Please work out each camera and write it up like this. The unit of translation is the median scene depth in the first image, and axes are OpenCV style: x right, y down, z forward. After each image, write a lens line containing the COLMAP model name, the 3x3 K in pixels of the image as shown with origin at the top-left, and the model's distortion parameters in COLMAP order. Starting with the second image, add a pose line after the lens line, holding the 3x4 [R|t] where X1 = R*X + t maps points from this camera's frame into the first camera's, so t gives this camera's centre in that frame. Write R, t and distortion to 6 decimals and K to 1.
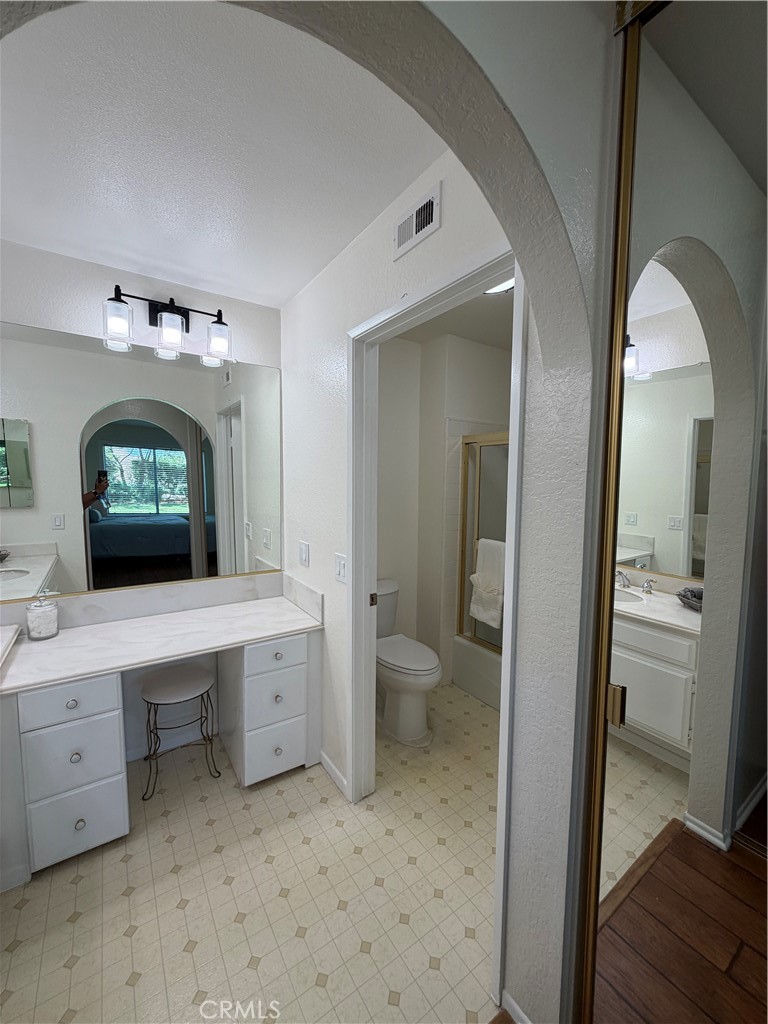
lens RADIAL K [[410.9, 0, 386.9], [0, 410.9, 509.1], [0, 0, 1]] dist [-0.001427, 0.000652]
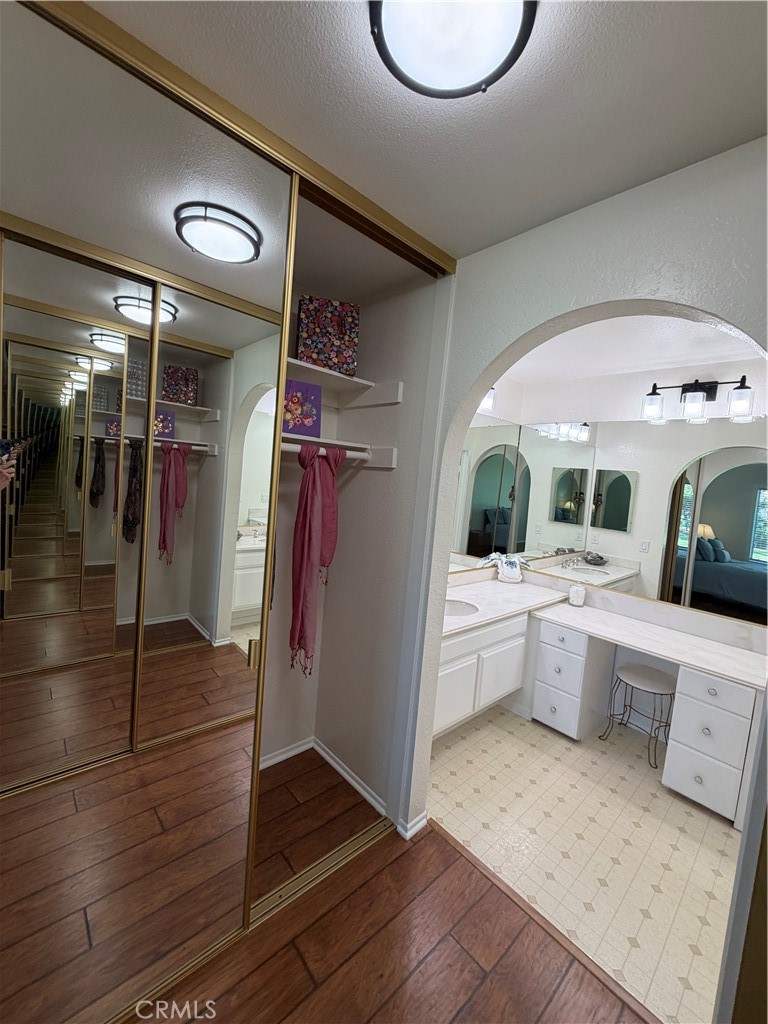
lens RADIAL K [[410.9, 0, 384.2], [0, 410.9, 508.0], [0, 0, 1]] dist [-0.001427, 0.000652]
pose [[0.152052, 0.064441, -0.986270, 0.388470], [-0.162791, 0.985877, 0.039318, -0.011251], [0.974874, 0.154577, 0.160395, -0.051367]]
